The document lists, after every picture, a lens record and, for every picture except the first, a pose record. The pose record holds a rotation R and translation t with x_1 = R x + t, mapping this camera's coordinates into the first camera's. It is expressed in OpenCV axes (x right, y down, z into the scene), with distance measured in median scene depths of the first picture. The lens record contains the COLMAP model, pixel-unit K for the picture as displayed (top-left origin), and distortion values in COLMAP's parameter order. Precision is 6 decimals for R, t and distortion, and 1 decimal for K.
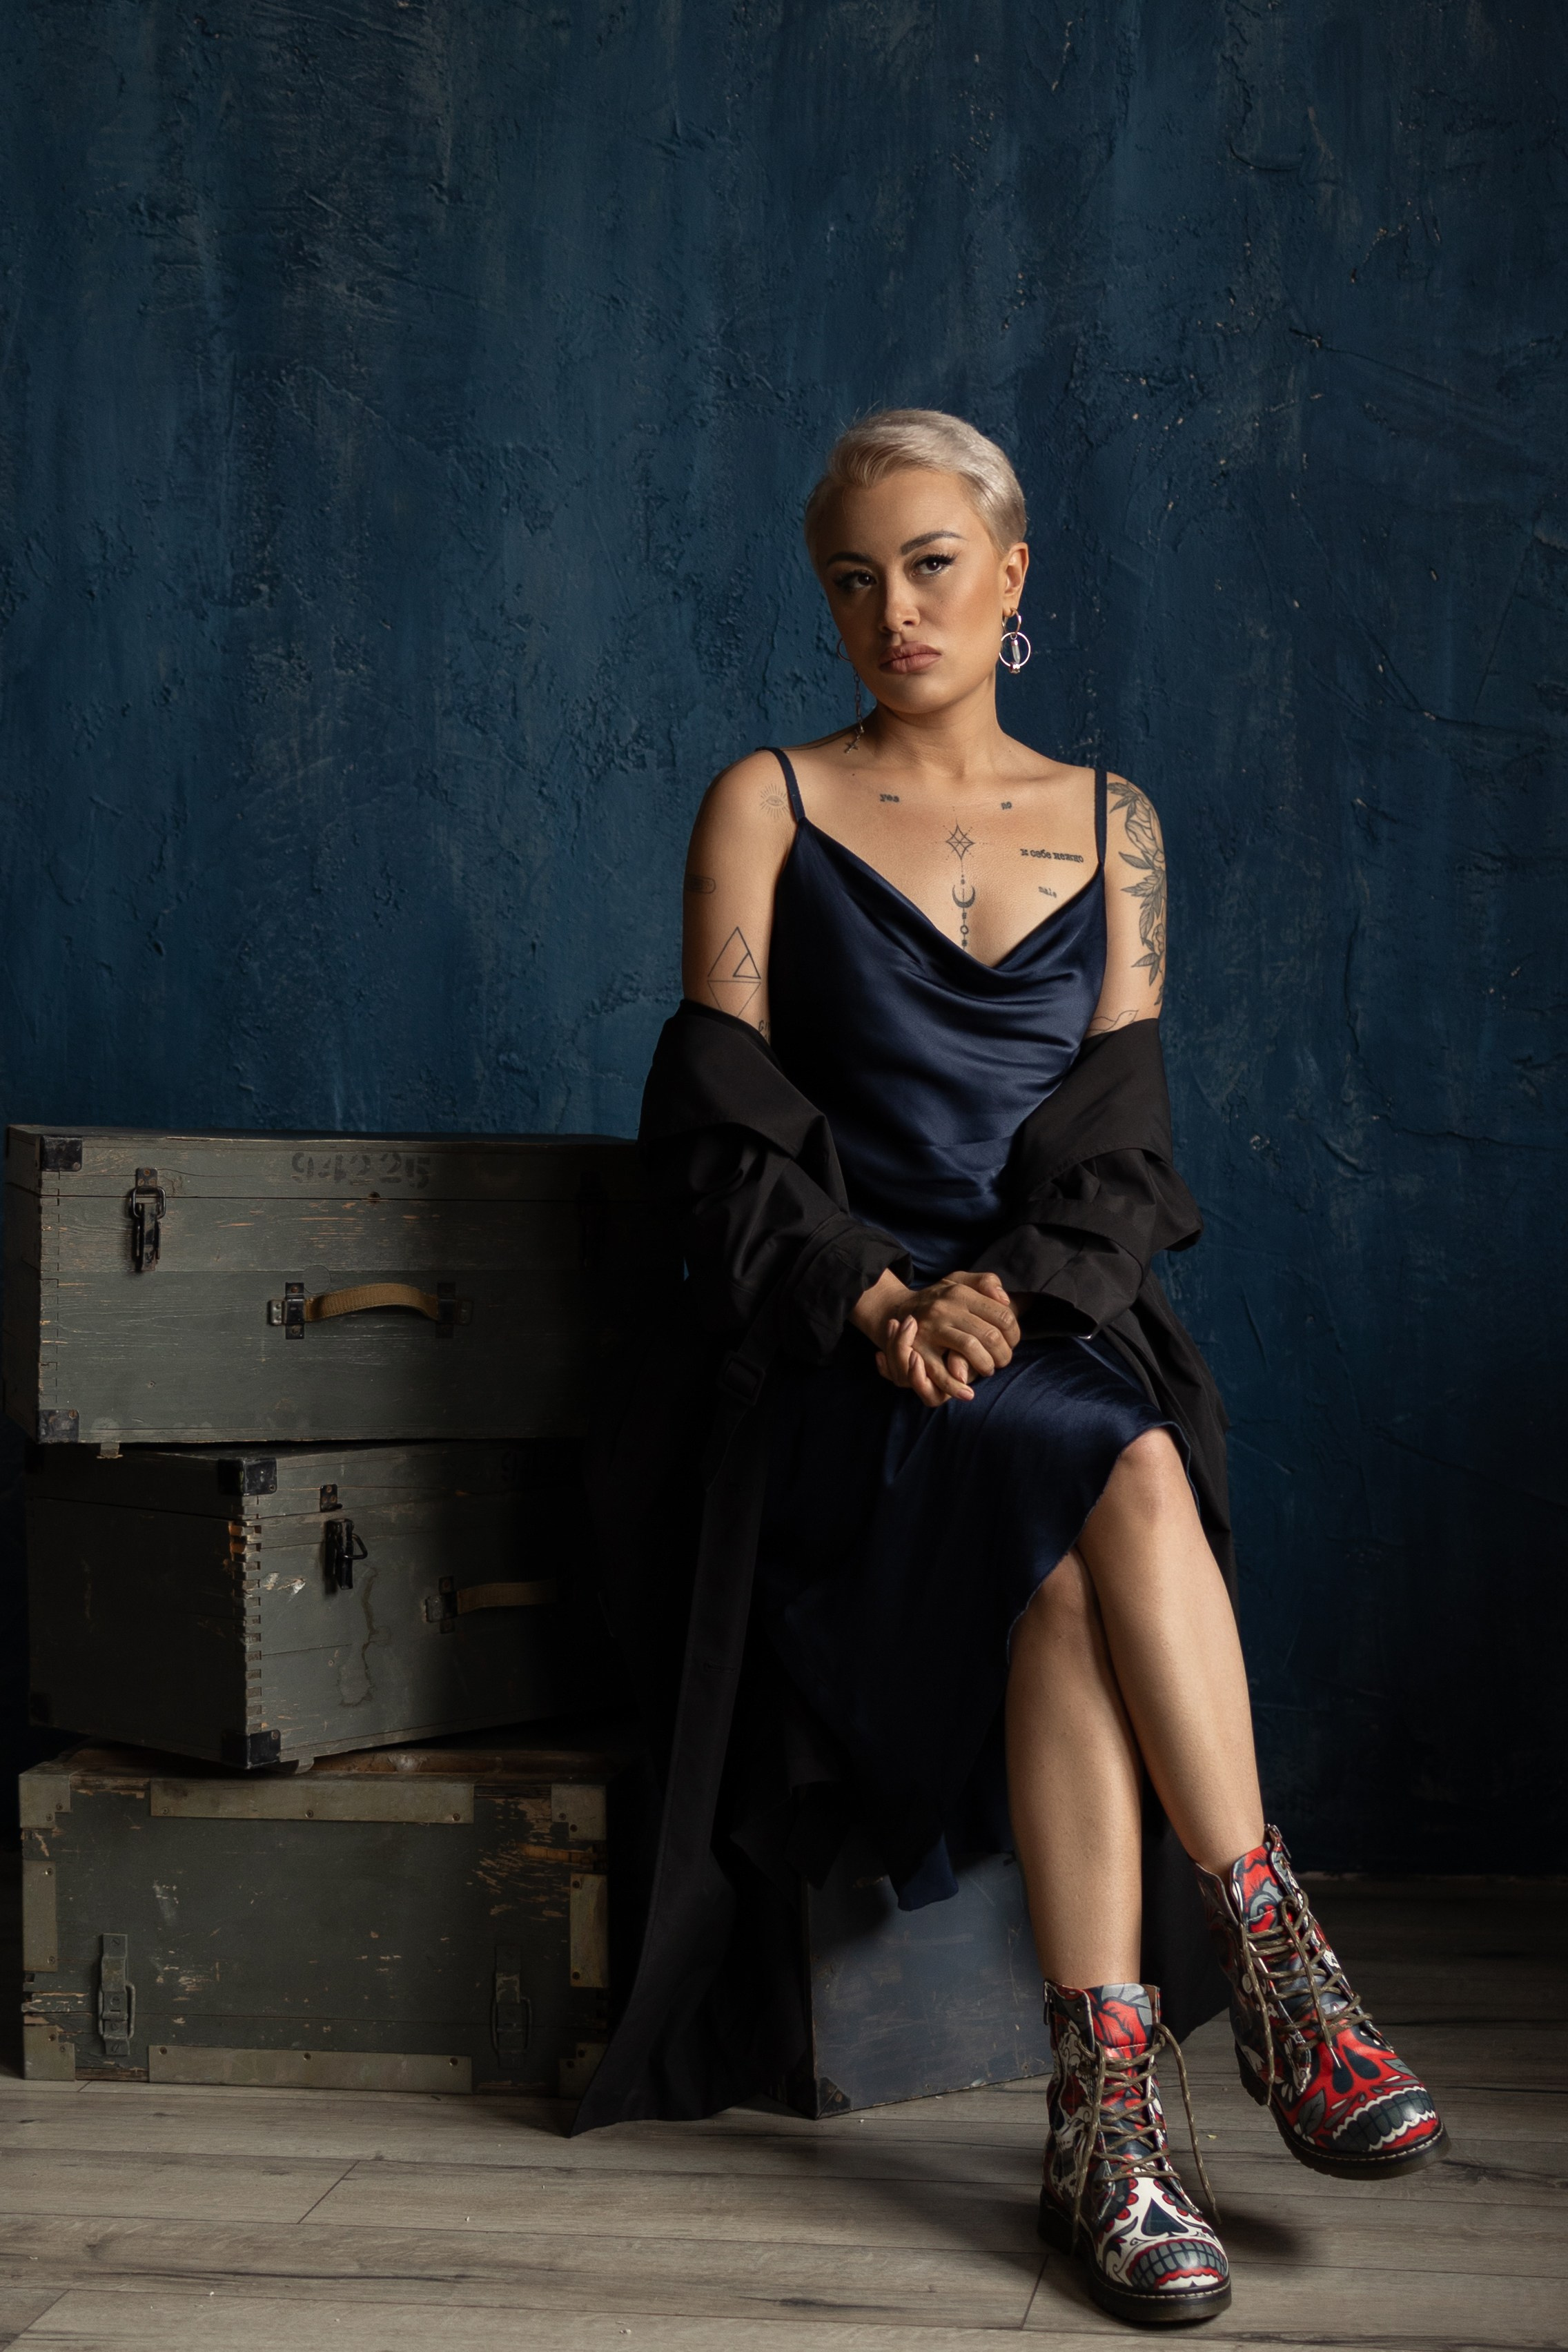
lens RADIAL K [[3908.2, 0, 775.3], [0, 3908.2, 1183.4], [0, 0, 1]] dist [0.238934, -0.593500]
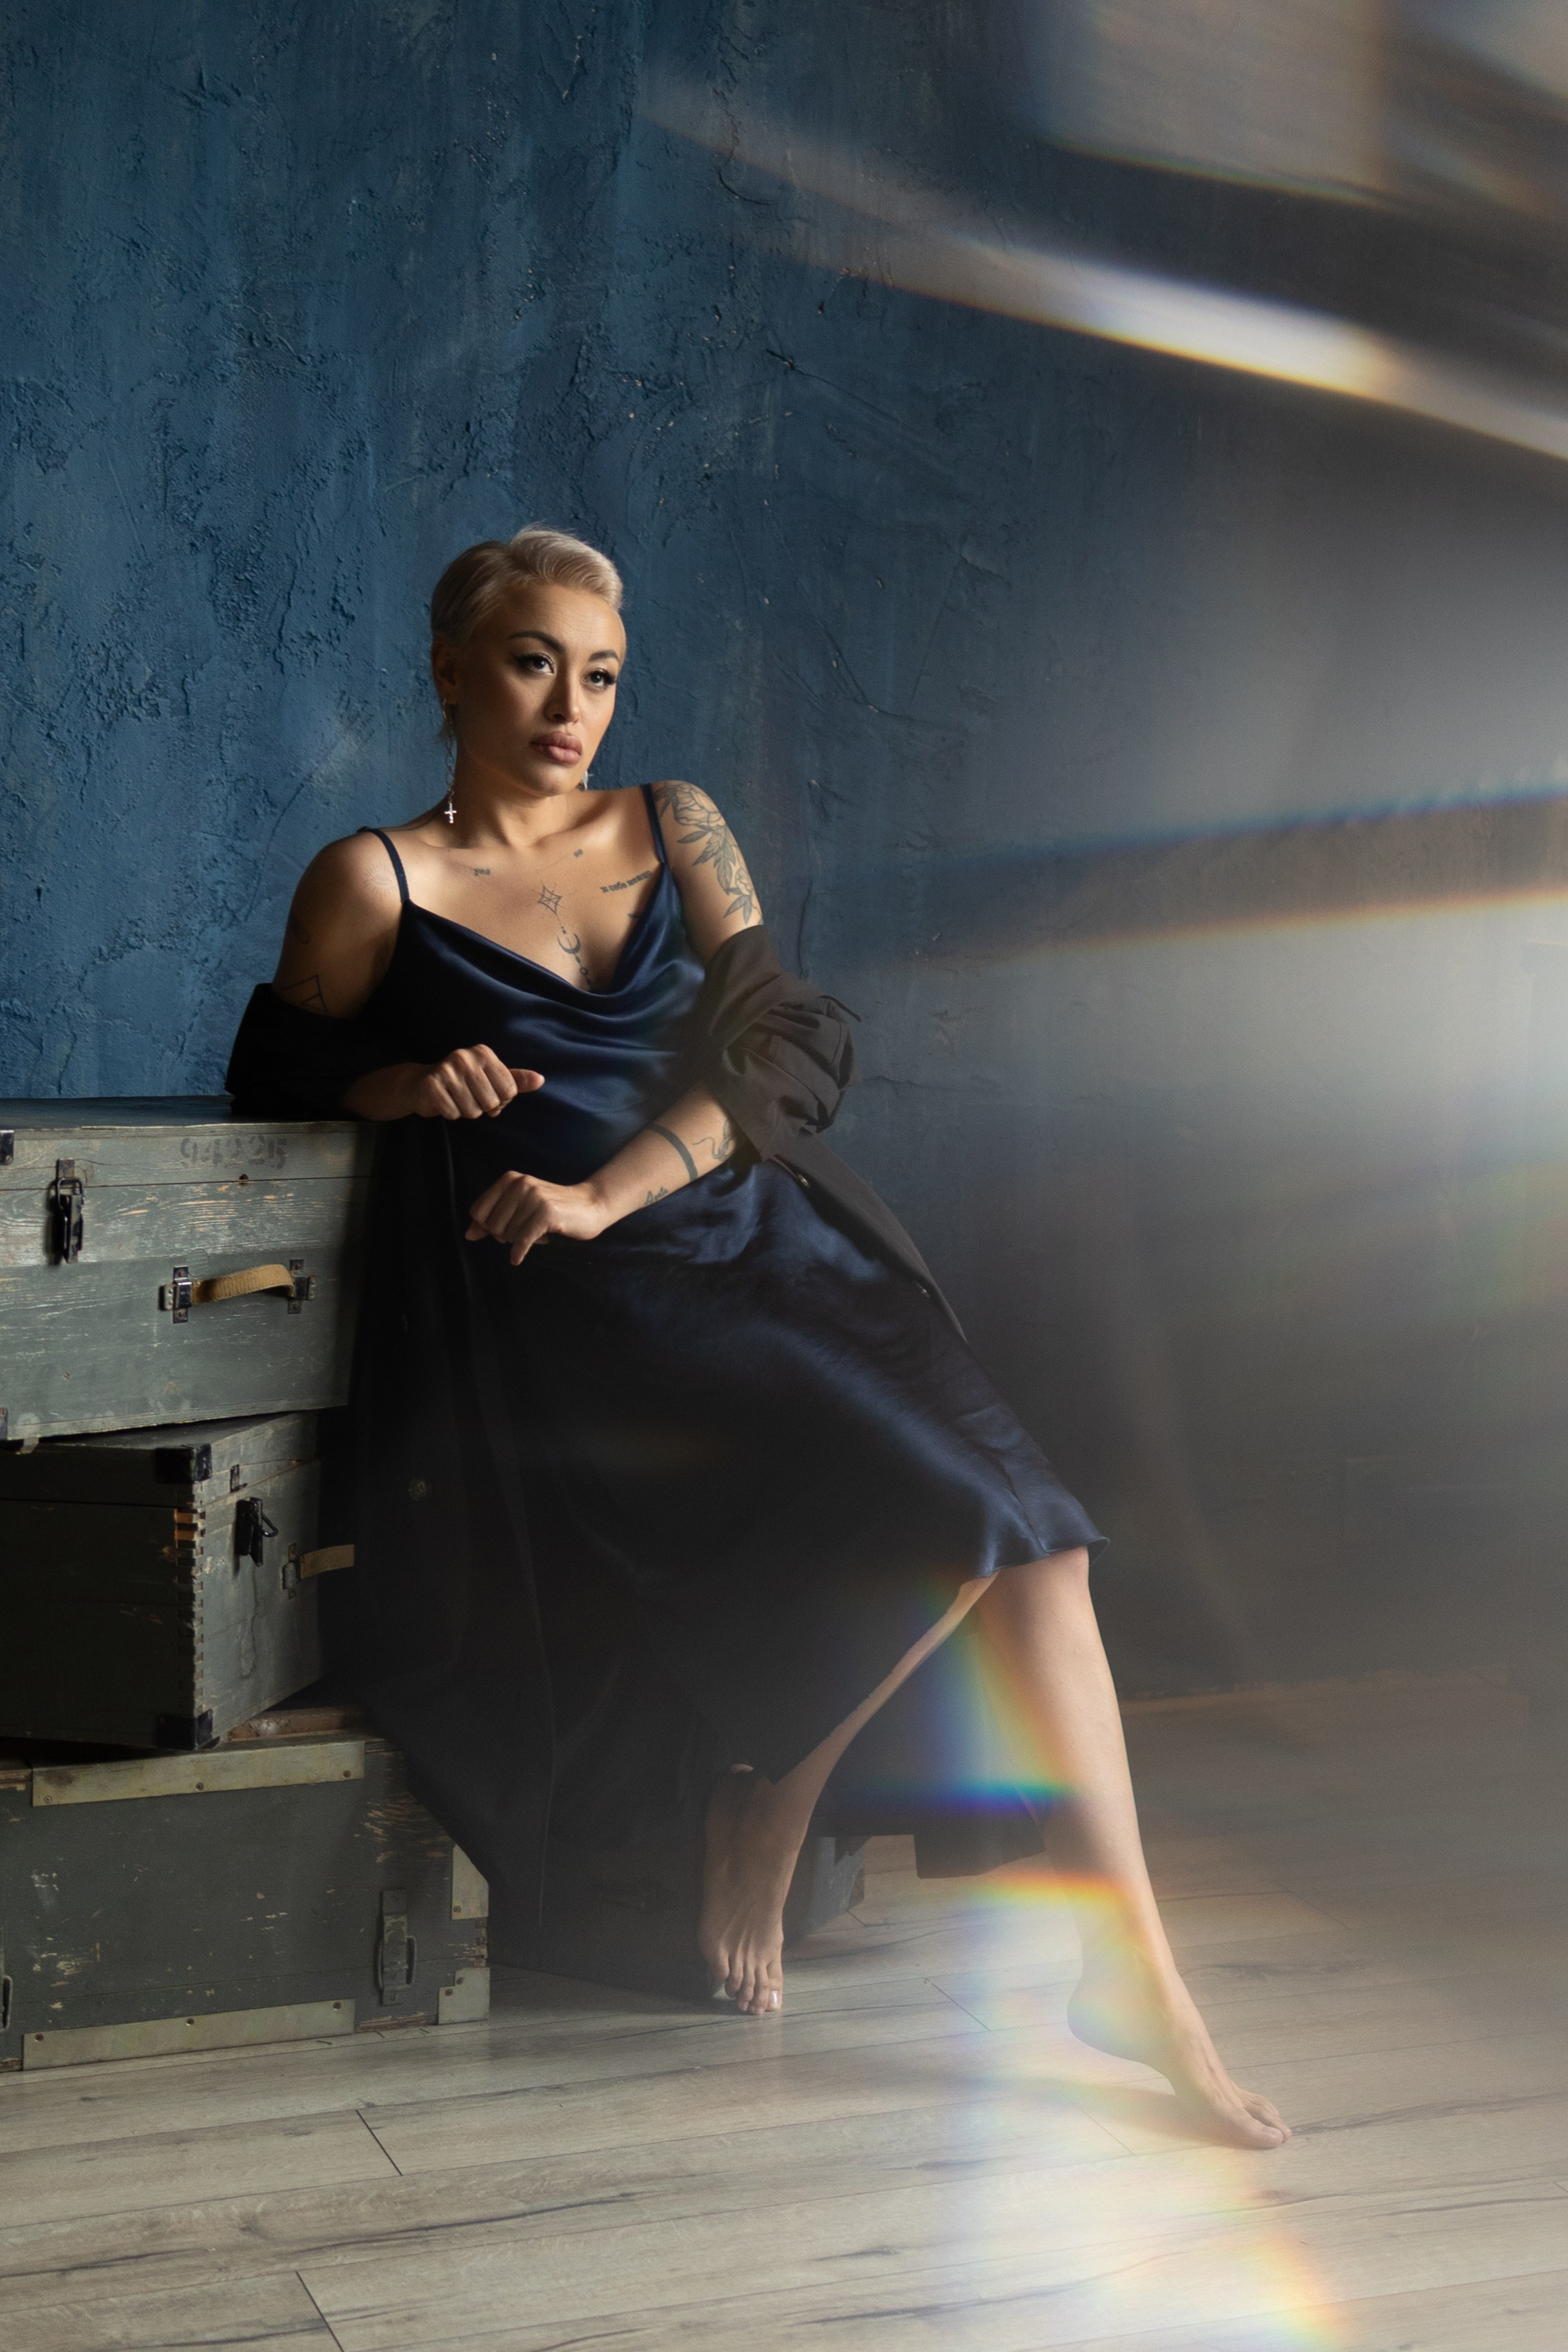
lens RADIAL K [[3947.0, 0, 784.0], [0, 3947.0, 1176.0], [0, 0, 1]] dist [0.227137, -0.402615]
pose [[0.841491, -0.027323, 0.539579, -0.468018], [-0.004036, 0.998375, 0.056849, -0.048896], [-0.540255, -0.050016, 0.840013, 0.053604]]
